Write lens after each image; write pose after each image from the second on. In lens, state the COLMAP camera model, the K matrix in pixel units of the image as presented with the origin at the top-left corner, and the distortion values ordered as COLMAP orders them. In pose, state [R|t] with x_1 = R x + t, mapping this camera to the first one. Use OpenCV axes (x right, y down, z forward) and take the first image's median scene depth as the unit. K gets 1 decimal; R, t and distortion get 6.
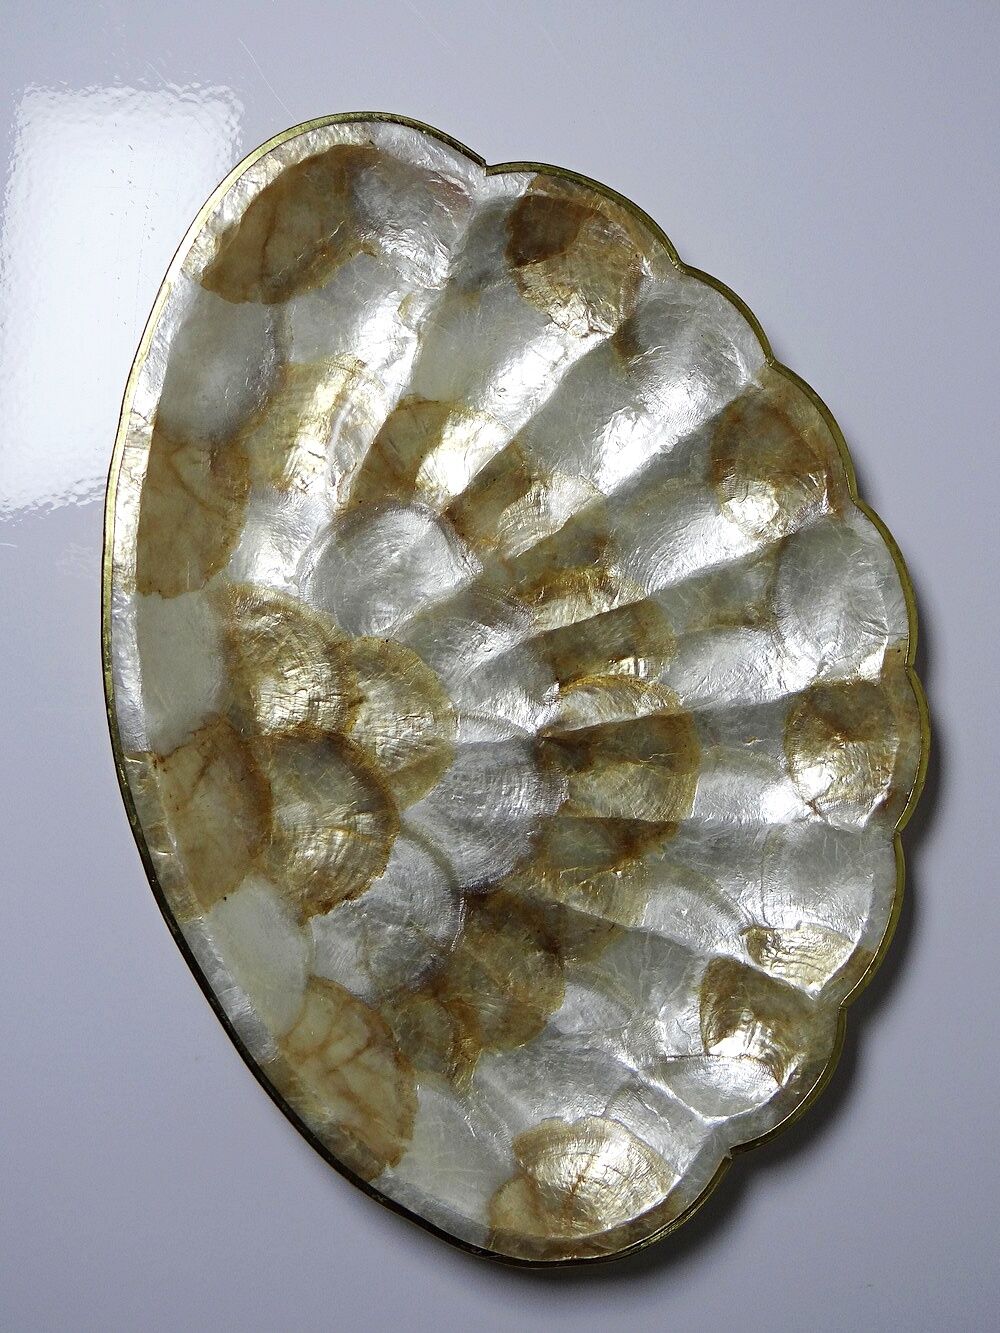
lens RADIAL K [[1518.0, 0, 501.0], [0, 1518.0, 667.5], [0, 0, 1]] dist [-0.000164, 0.000000]
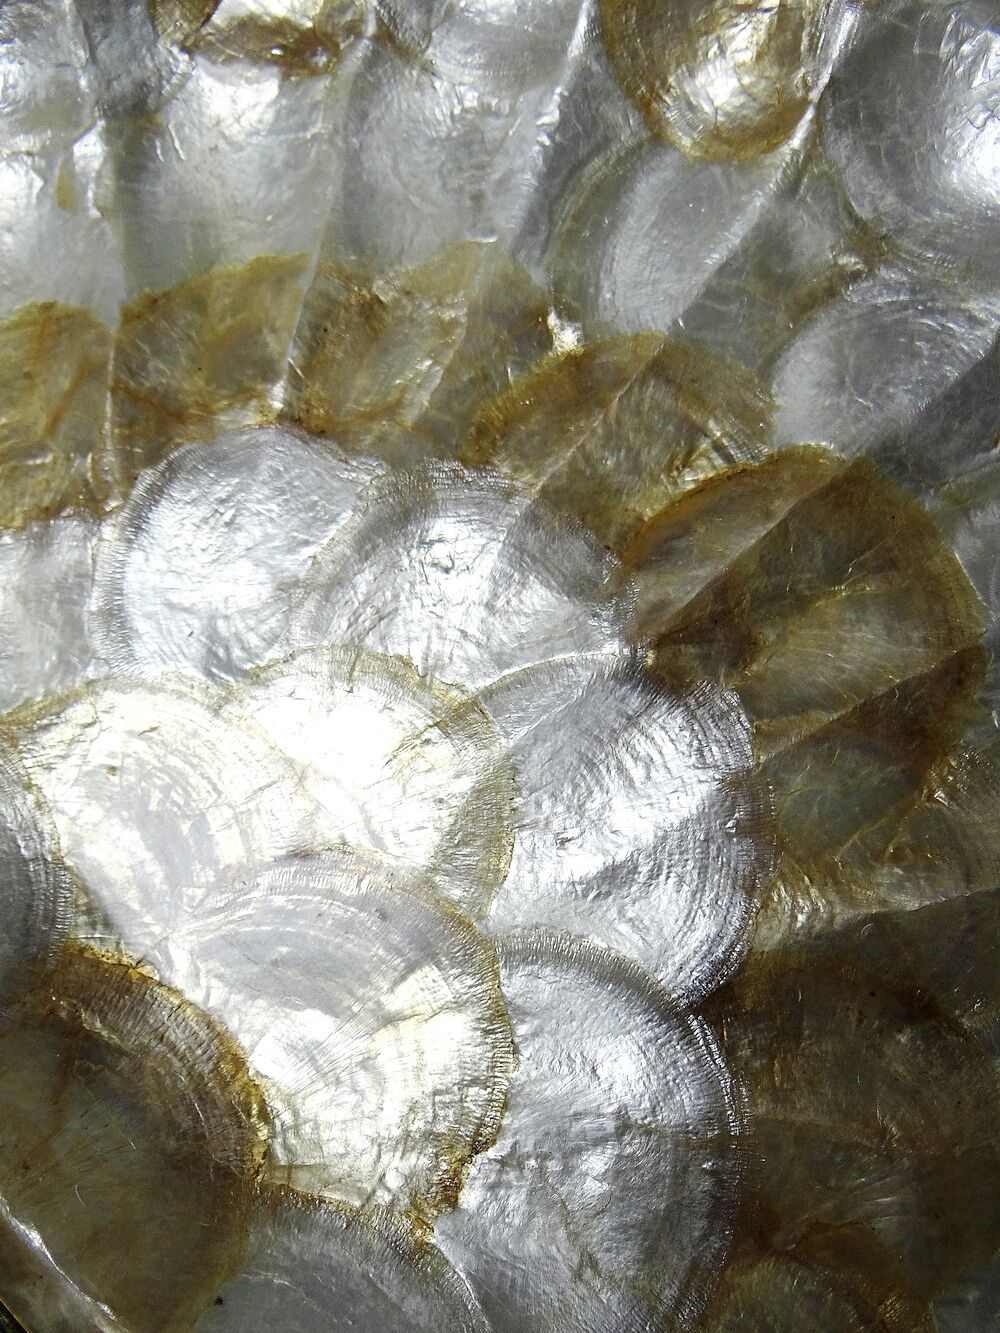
lens RADIAL K [[1094.6, 0, 498.8], [0, 1094.6, 667.3], [0, 0, 1]] dist [-0.043734, -0.010973]
pose [[0.857461, -0.509631, 0.070969, -0.044838], [0.514409, 0.852253, -0.095127, 0.062827], [-0.012003, 0.118075, 0.992932, 0.660507]]
